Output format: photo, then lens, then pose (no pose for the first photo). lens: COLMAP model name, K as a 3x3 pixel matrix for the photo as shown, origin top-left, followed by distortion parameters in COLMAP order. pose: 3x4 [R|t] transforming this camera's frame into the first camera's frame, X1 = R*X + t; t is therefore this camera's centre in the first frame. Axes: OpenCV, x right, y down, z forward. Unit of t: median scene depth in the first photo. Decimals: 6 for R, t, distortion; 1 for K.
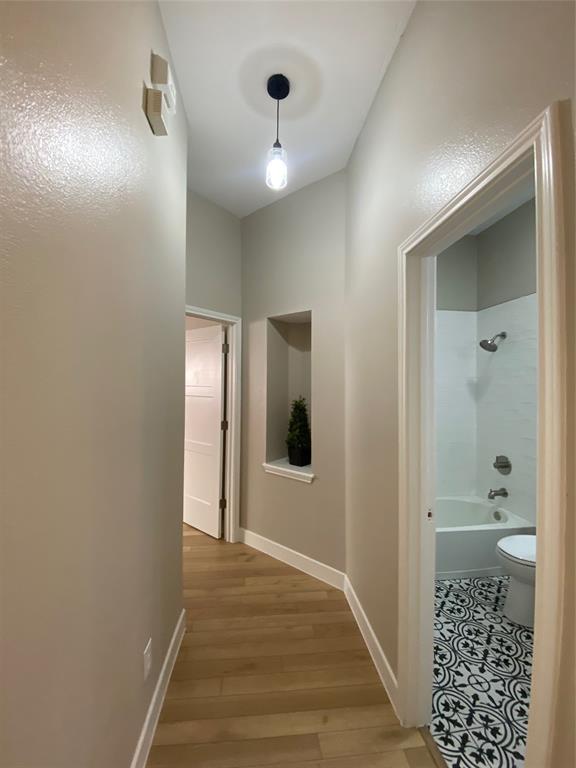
lens RADIAL K [[309.2, 0, 292.5], [0, 309.2, 382.9], [0, 0, 1]] dist [0.024223, -0.022151]
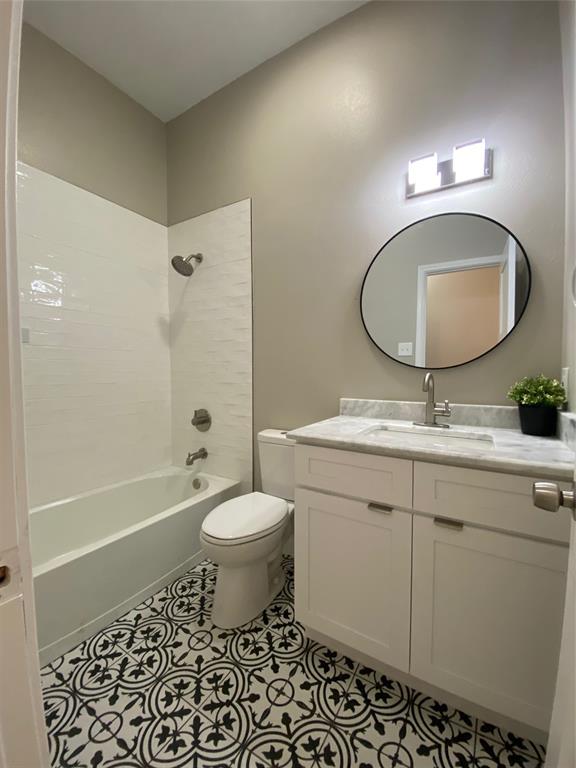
lens RADIAL K [[308.6, 0, 288.0], [0, 308.6, 384.0], [0, 0, 1]] dist [0.019993, -0.021392]
pose [[0.625480, -0.044921, 0.778946, 0.194546], [-0.000248, 0.998330, 0.057772, 0.123357], [-0.780240, -0.036329, 0.624424, 0.326294]]
